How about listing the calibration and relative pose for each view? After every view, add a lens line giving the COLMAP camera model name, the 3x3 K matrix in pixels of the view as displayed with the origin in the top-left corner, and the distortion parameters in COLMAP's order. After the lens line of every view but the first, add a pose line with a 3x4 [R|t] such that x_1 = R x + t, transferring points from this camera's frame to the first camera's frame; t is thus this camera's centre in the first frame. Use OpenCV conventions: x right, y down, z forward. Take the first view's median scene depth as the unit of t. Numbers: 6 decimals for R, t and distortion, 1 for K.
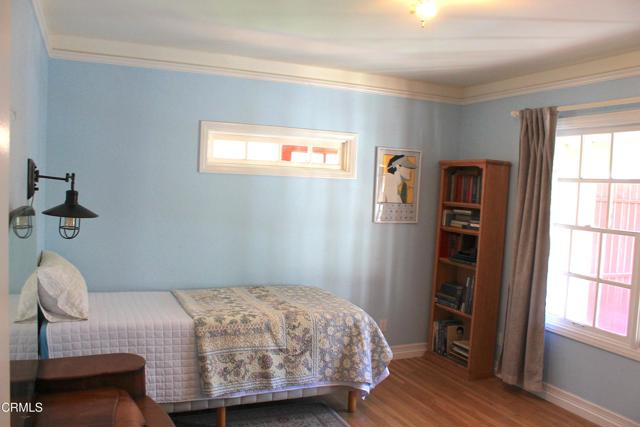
lens RADIAL K [[558.5, 0, 320.0], [0, 558.5, 213.5], [0, 0, 1]] dist [-0.003666, 0.006142]
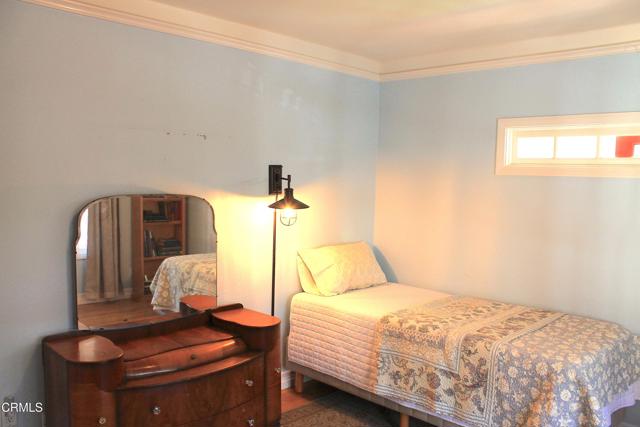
lens RADIAL K [[558.5, 0, 320.0], [0, 558.5, 213.5], [0, 0, 1]] dist [-0.003666, 0.006142]
pose [[0.404450, 0.032738, -0.913974, 0.621595], [-0.066623, 0.997759, 0.006257, 0.004564], [0.912130, 0.058361, 0.405725, 0.441277]]
